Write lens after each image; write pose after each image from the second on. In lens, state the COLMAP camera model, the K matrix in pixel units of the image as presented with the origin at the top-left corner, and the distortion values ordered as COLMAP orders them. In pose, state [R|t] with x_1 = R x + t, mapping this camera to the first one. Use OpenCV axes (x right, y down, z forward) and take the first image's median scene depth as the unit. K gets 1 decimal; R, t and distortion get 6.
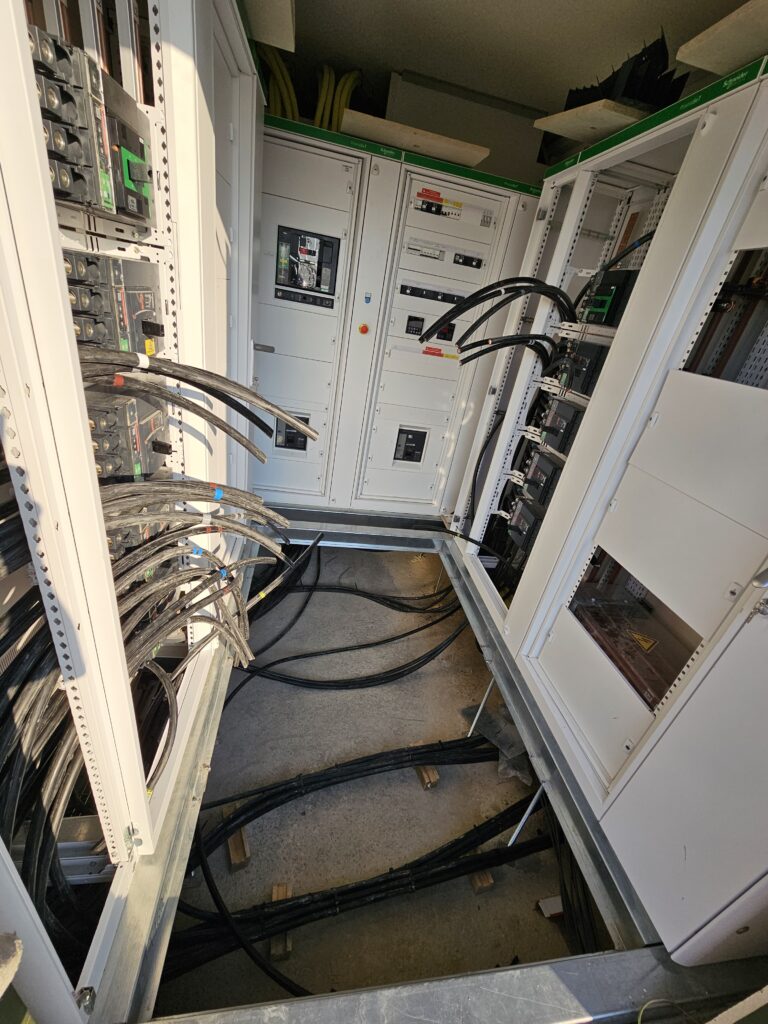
lens RADIAL K [[412.3, 0, 386.7], [0, 412.3, 513.7], [0, 0, 1]] dist [-0.003679, -0.000347]
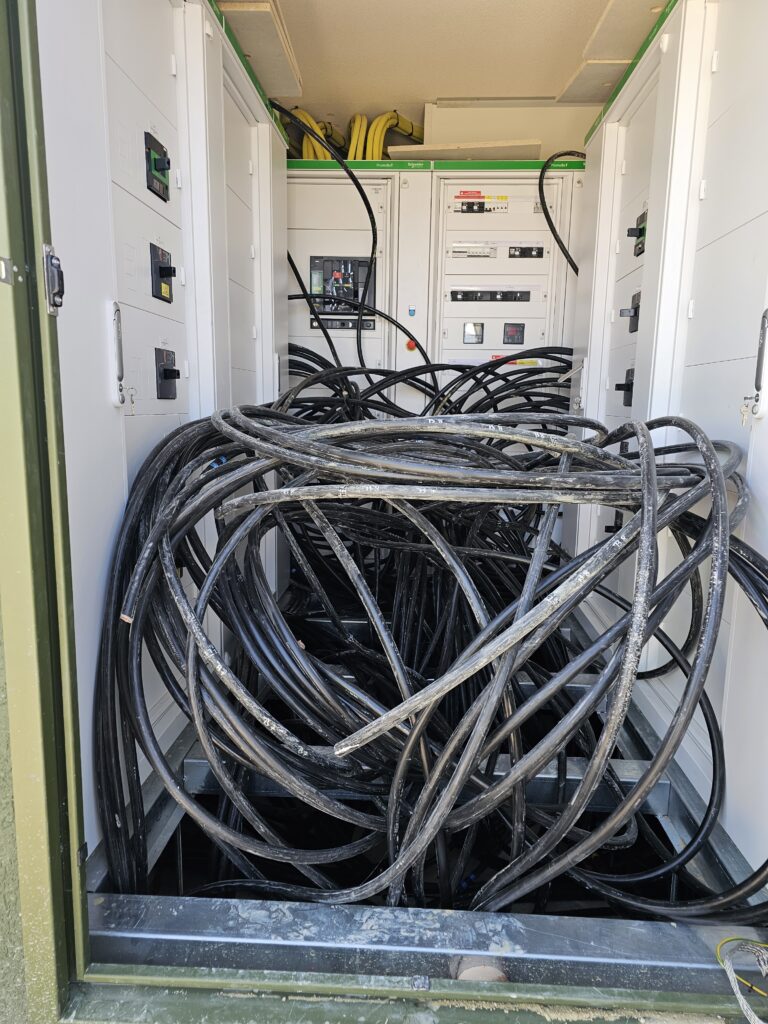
lens RADIAL K [[676.0, 0, 391.9], [0, 676.0, 533.3], [0, 0, 1]] dist [0.016461, -0.002873]
pose [[0.969290, -0.112255, -0.218805, 0.172228], [0.039953, 0.949801, -0.310294, 0.364321], [0.242654, 0.292023, 0.925117, -0.194603]]
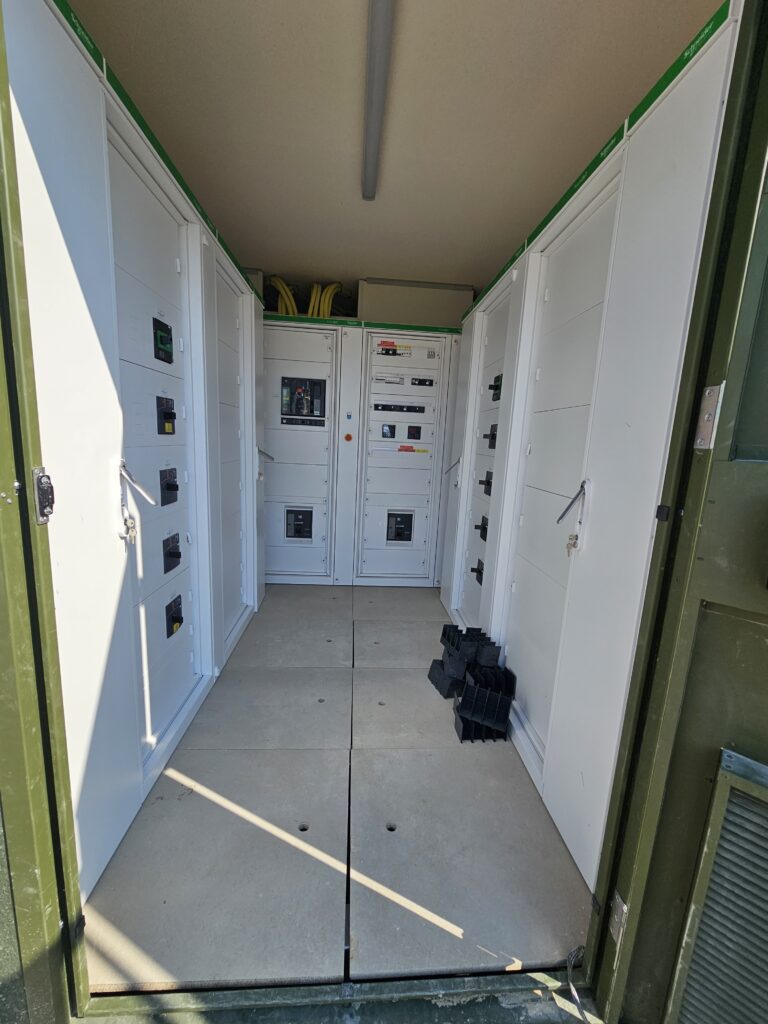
lens RADIAL K [[412.3, 0, 387.1], [0, 412.3, 517.4], [0, 0, 1]] dist [-0.003679, -0.000347]
pose [[0.990109, -0.102627, -0.095660, 0.168593], [0.069257, 0.950502, -0.302903, 0.198997], [0.122011, 0.293282, 0.948208, -0.149464]]
